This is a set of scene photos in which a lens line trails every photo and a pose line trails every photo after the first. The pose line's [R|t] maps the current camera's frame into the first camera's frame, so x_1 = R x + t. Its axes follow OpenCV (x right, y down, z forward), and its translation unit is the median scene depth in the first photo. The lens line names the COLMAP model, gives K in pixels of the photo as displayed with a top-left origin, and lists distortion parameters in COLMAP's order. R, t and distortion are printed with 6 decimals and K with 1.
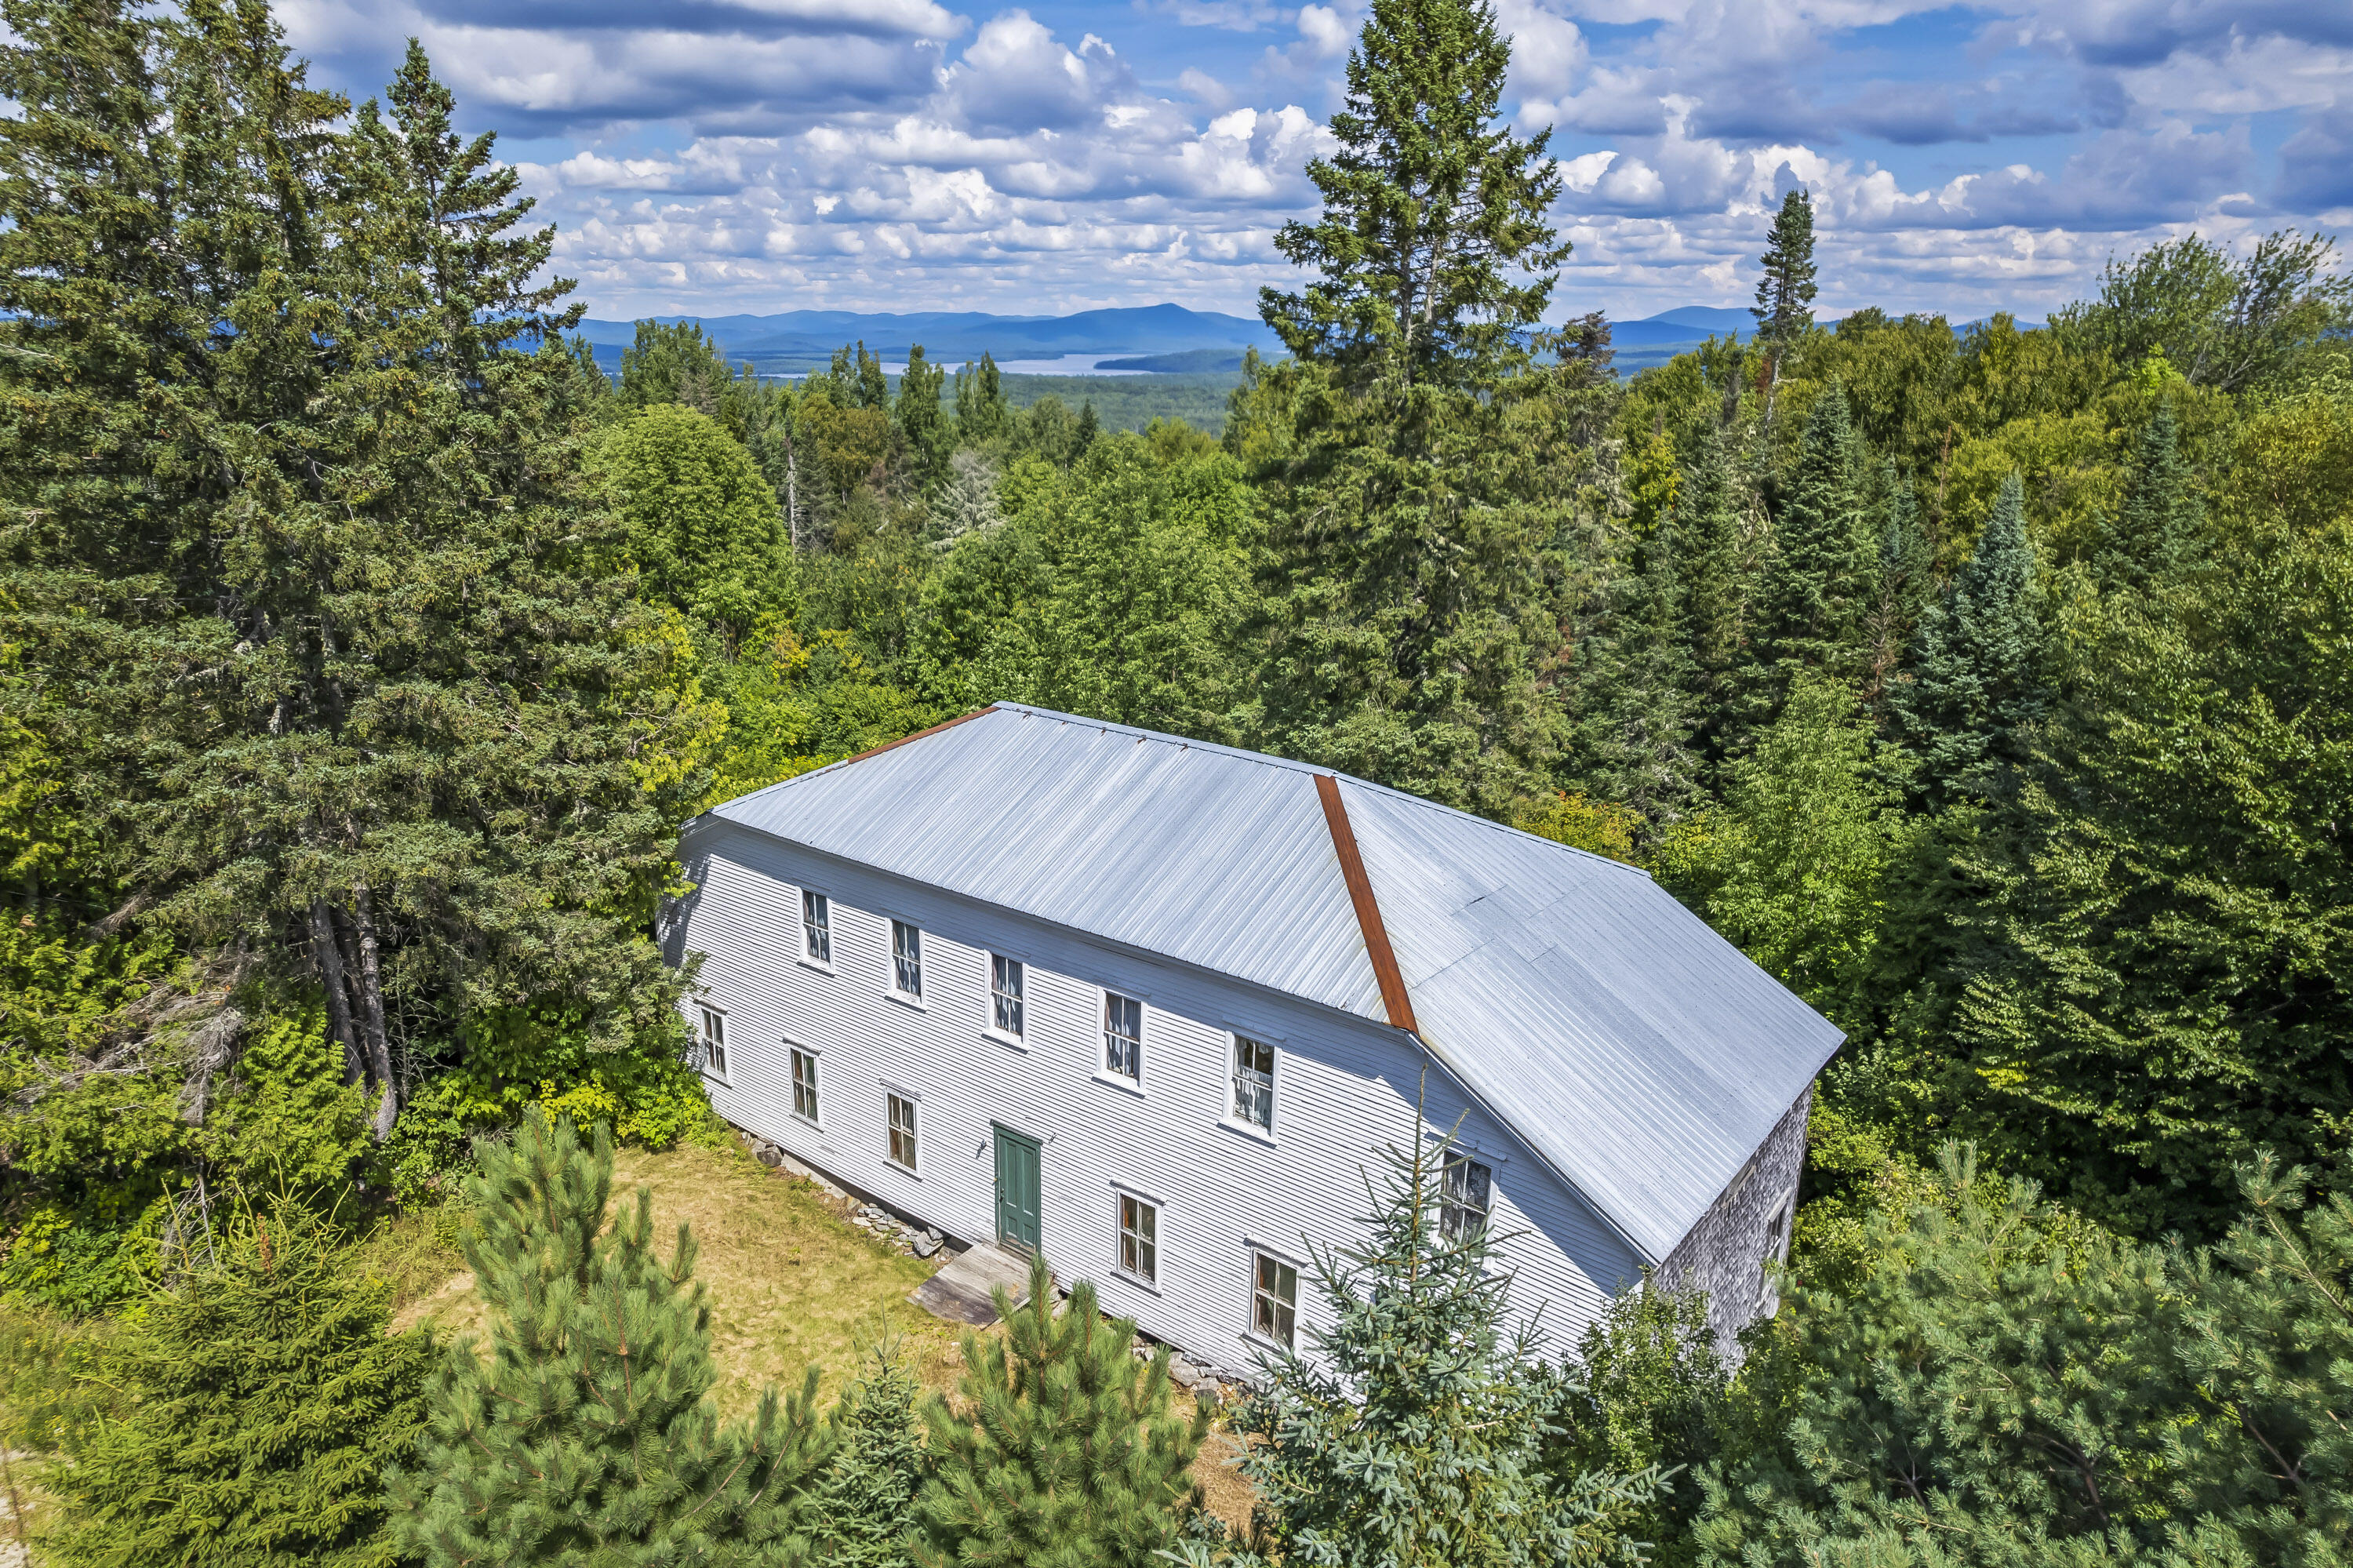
lens RADIAL K [[1577.4, 0, 1176.5], [0, 1577.4, 784.0], [0, 0, 1]] dist [0.000037, 0.001399]
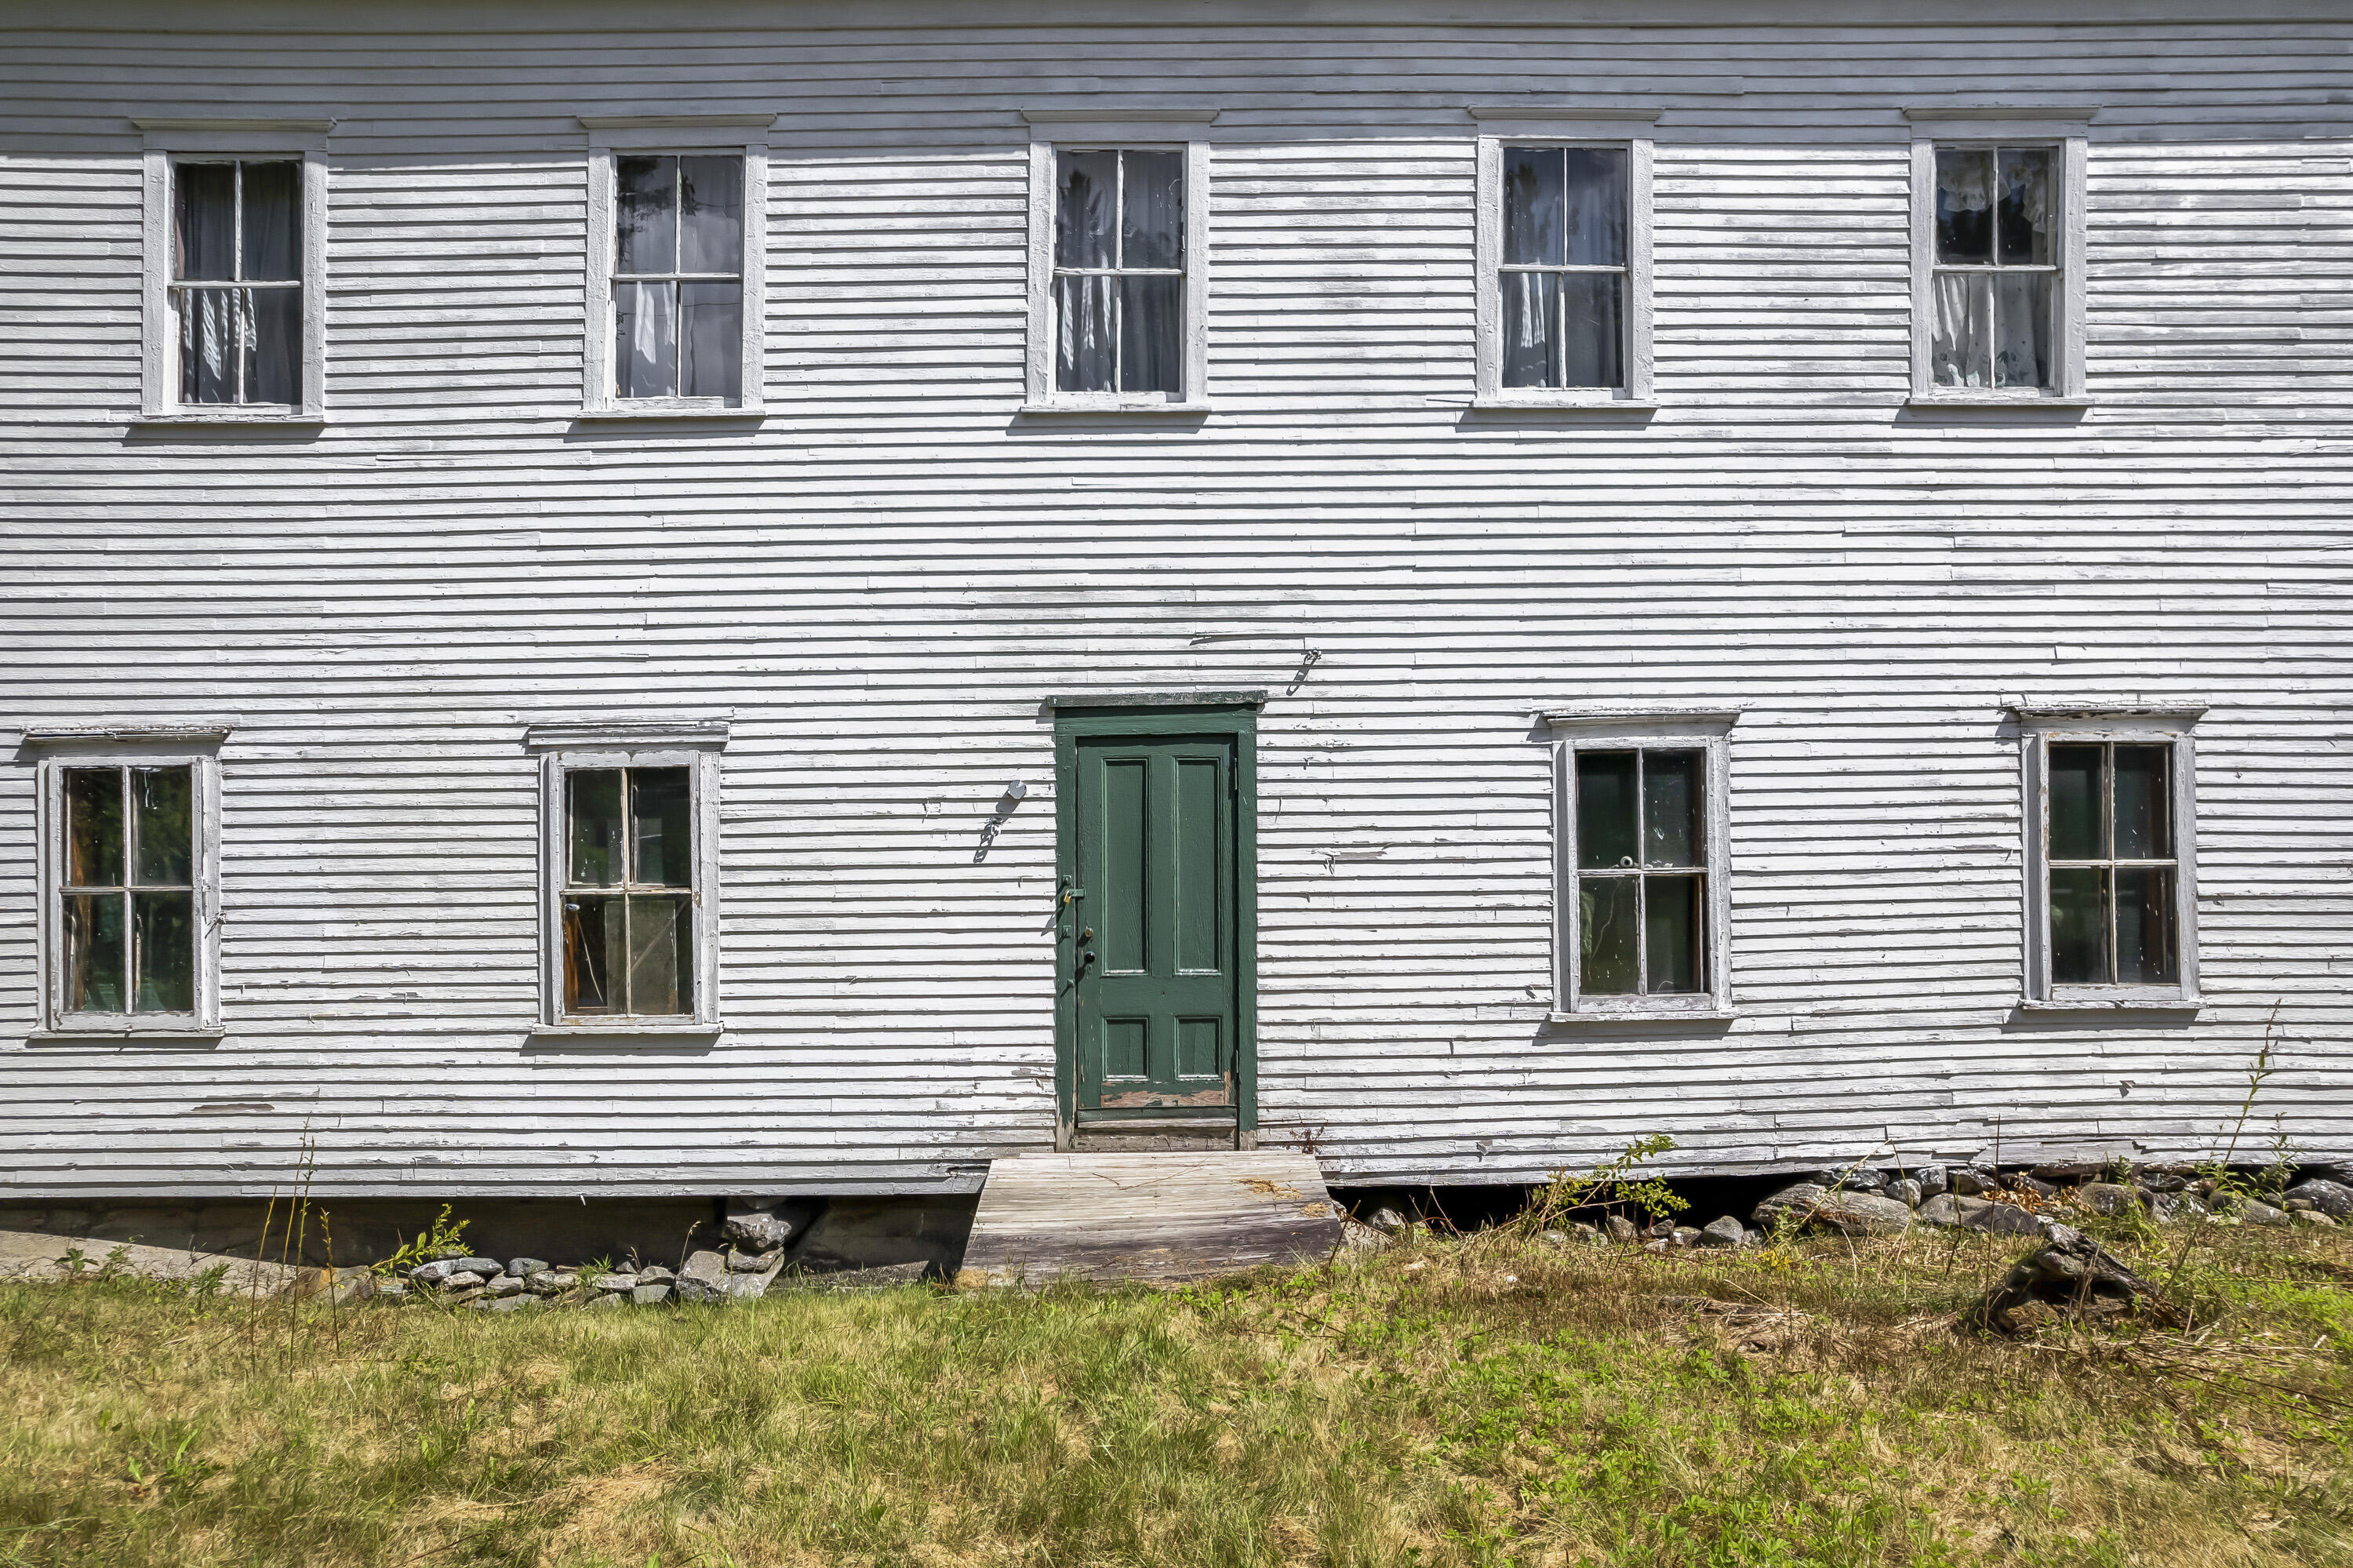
lens RADIAL K [[1577.4, 0, 1176.5], [0, 1577.4, 784.0], [0, 0, 1]] dist [0.000037, 0.001399]
pose [[0.779492, -0.009242, 0.626345, -0.297653], [0.187860, 0.957316, -0.219667, 0.302768], [-0.597580, 0.288894, 0.747956, 0.737835]]
